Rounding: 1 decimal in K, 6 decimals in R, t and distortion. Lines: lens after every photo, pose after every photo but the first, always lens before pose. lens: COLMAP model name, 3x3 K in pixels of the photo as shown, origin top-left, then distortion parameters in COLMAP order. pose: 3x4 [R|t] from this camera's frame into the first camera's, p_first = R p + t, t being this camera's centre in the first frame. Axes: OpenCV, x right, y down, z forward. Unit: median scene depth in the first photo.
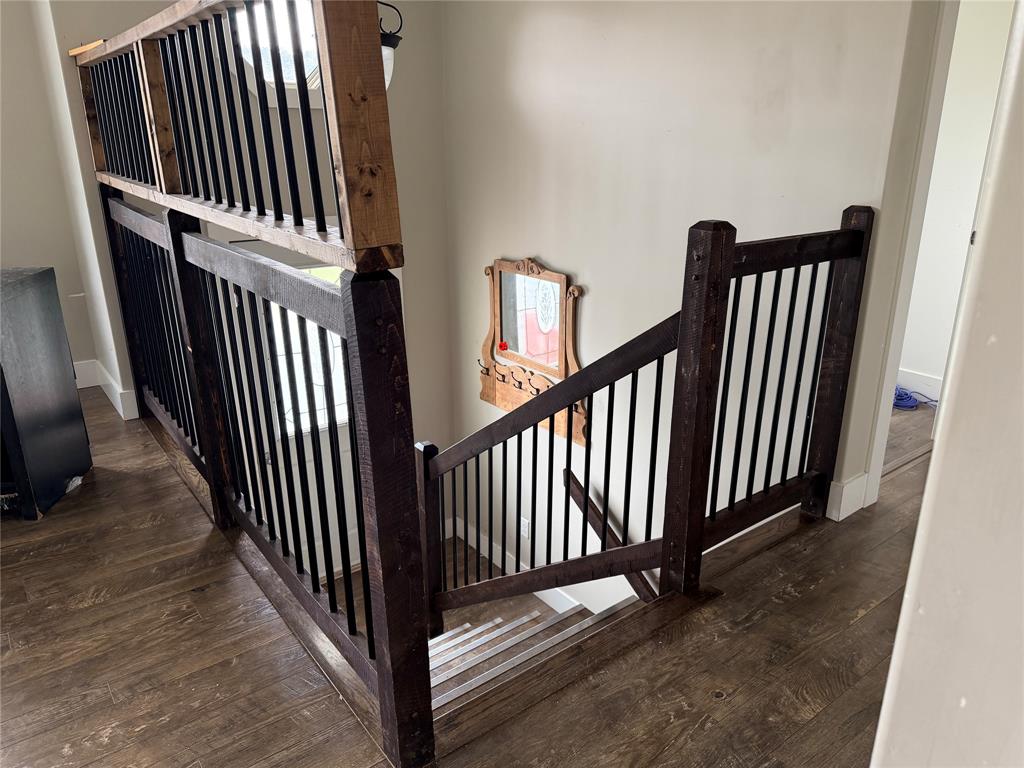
lens RADIAL K [[711.7, 0, 511.2], [0, 711.7, 392.8], [0, 0, 1]] dist [0.025259, -0.024760]
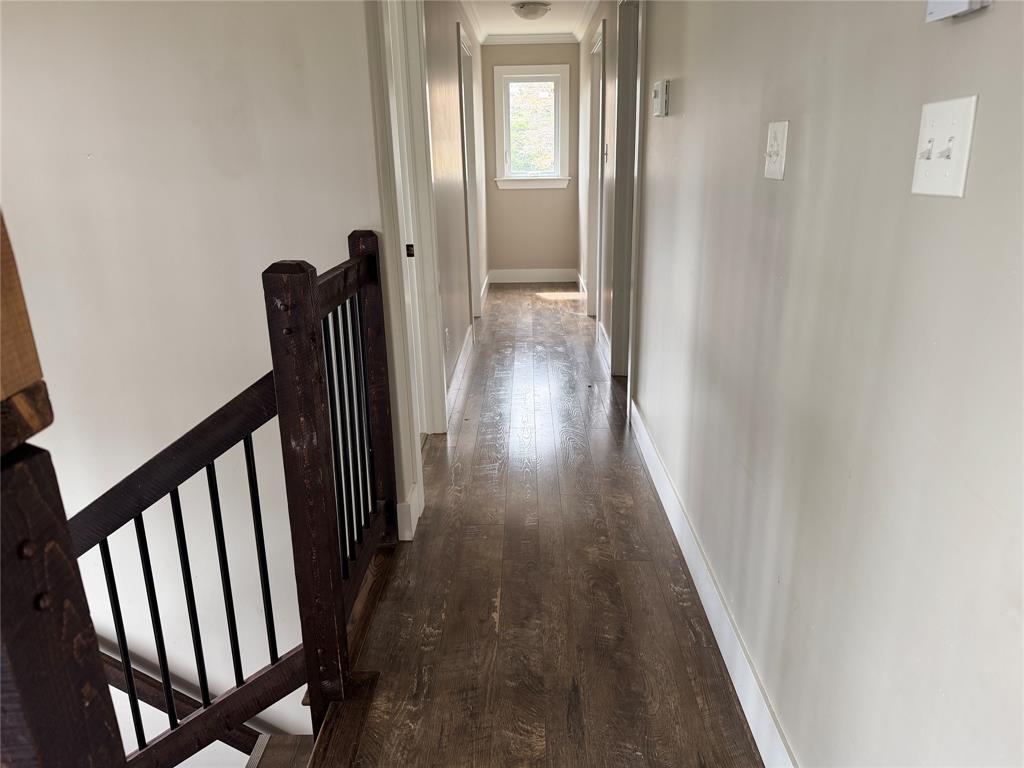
lens RADIAL K [[711.7, 0, 514.9], [0, 711.7, 376.4], [0, 0, 1]] dist [0.025259, -0.024760]
pose [[0.617468, -0.230832, 0.751964, -0.165648], [0.268922, 0.960318, 0.073969, -0.082982], [-0.739199, 0.156546, 0.655041, 0.229336]]
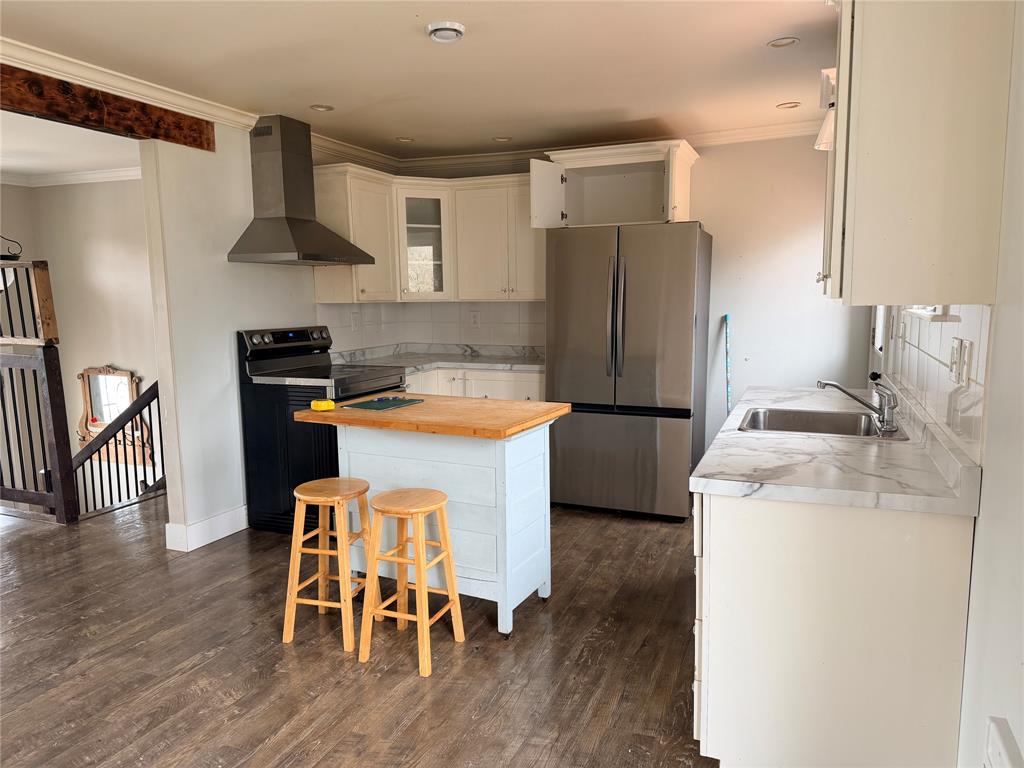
lens RADIAL K [[711.7, 0, 509.3], [0, 711.7, 388.1], [0, 0, 1]] dist [0.025259, -0.024760]
pose [[0.862087, -0.077903, 0.500737, -0.011611], [0.175931, 0.972665, -0.151565, 0.504360], [-0.475242, 0.218757, 0.852227, -1.587048]]
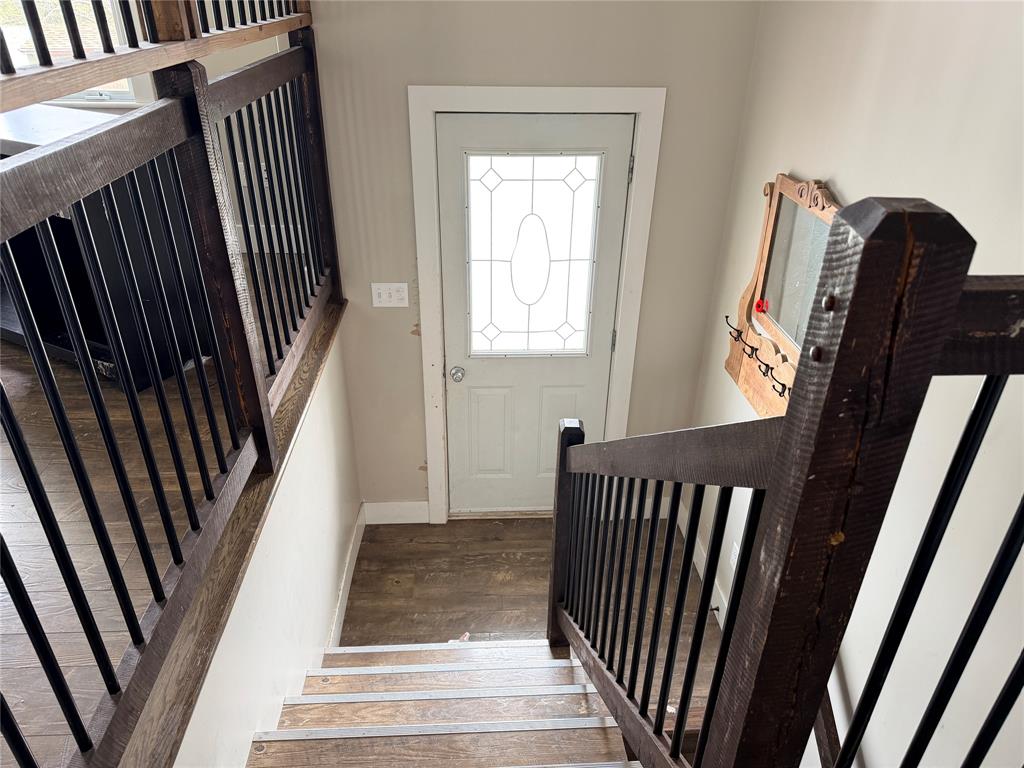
lens RADIAL K [[711.7, 0, 518.8], [0, 711.7, 388.5], [0, 0, 1]] dist [0.025259, -0.024760]
pose [[0.818186, 0.290730, -0.496032, 0.279018], [-0.203049, 0.953252, 0.223790, -0.170492], [0.537906, -0.082383, 0.838970, 0.542059]]
